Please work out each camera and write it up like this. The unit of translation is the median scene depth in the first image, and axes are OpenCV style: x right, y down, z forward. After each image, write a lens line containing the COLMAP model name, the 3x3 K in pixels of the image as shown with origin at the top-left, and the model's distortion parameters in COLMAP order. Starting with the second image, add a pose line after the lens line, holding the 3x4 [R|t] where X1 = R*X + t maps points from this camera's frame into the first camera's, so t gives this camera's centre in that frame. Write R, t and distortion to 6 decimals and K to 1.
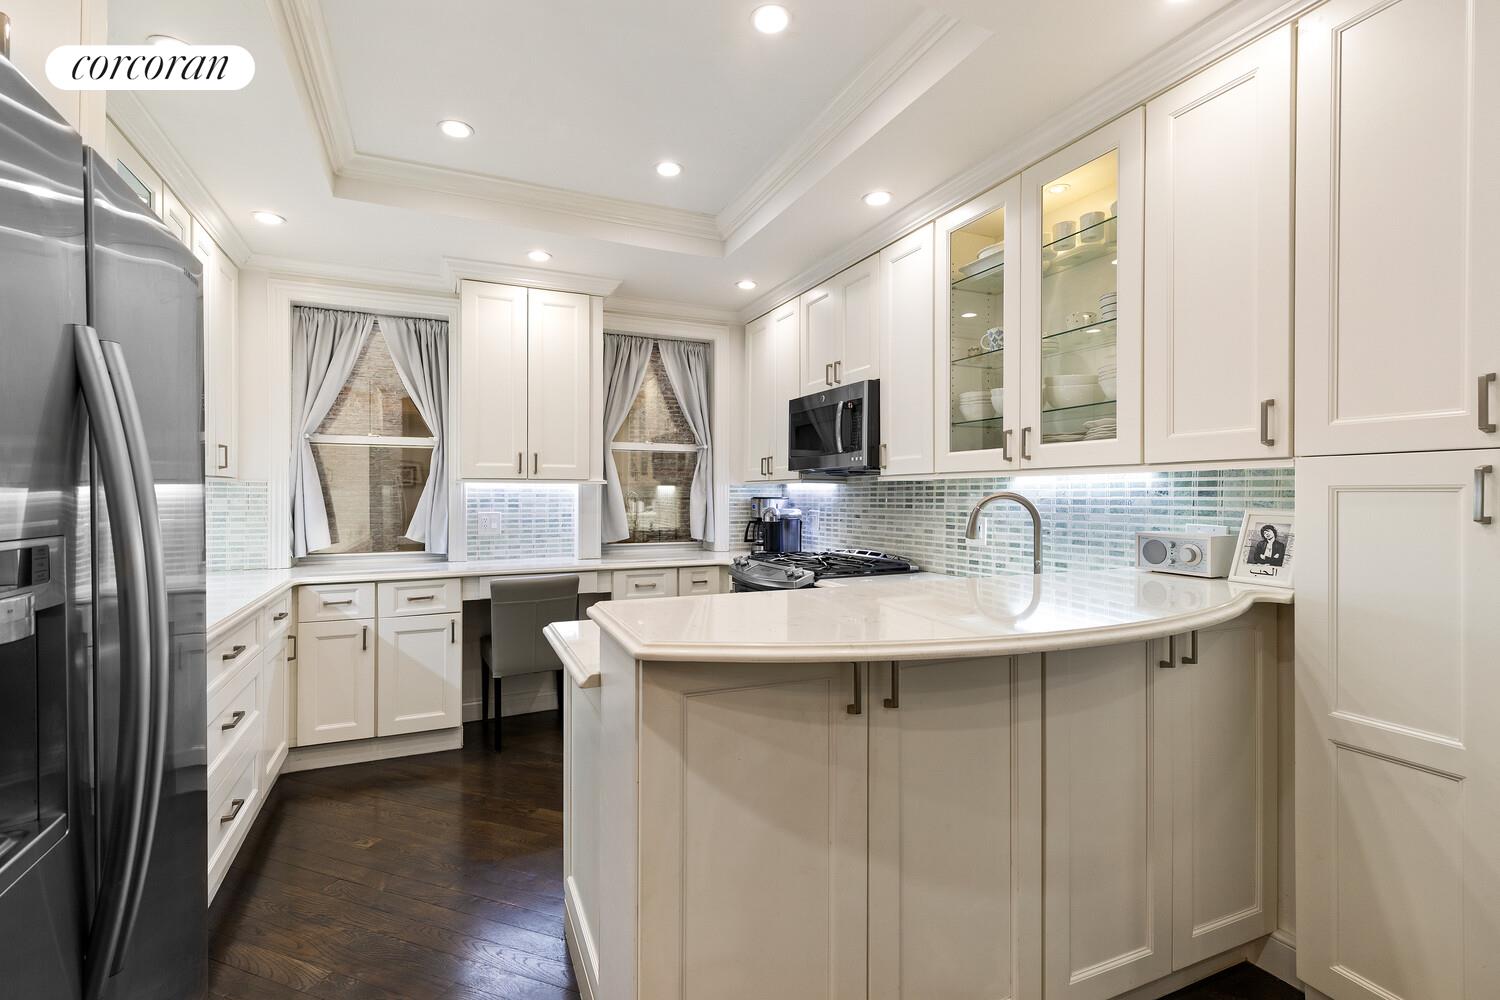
lens RADIAL K [[688.1, 0, 747.2], [0, 688.1, 498.3], [0, 0, 1]] dist [0.000801, 0.000054]
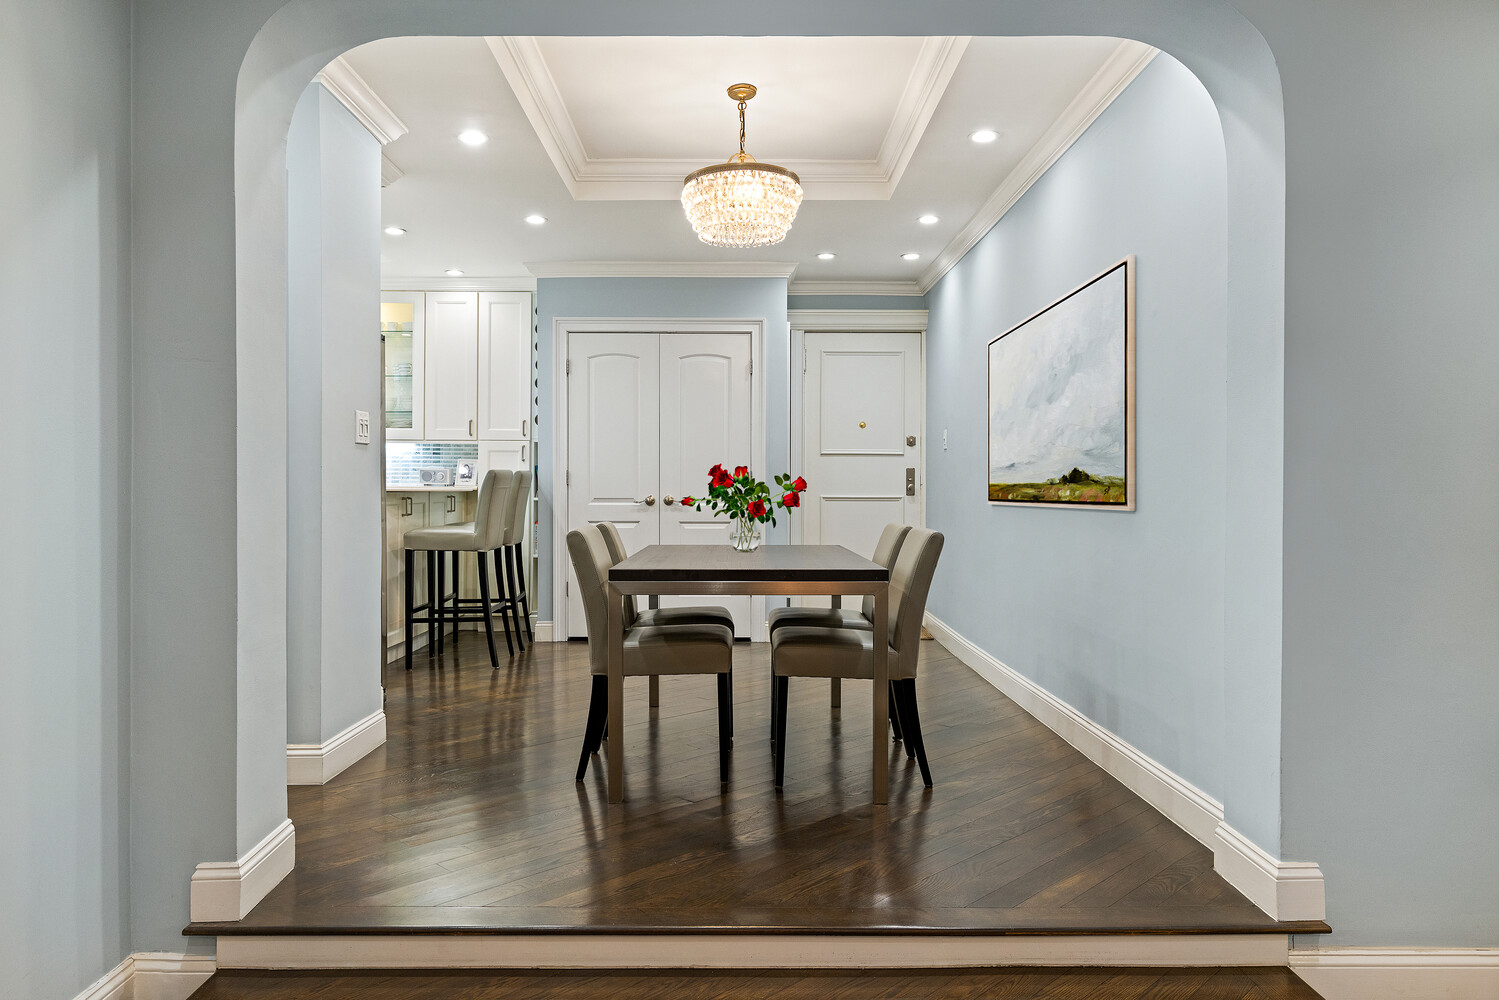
lens RADIAL K [[1037.8, 0, 749.1], [0, 1037.8, 498.5], [0, 0, 1]] dist [-0.000202, -0.000008]
pose [[0.397396, -0.002004, 0.917645, -2.260599], [-0.001047, 0.999996, 0.002638, 0.141859], [-0.917647, -0.002009, 0.397392, -1.465809]]
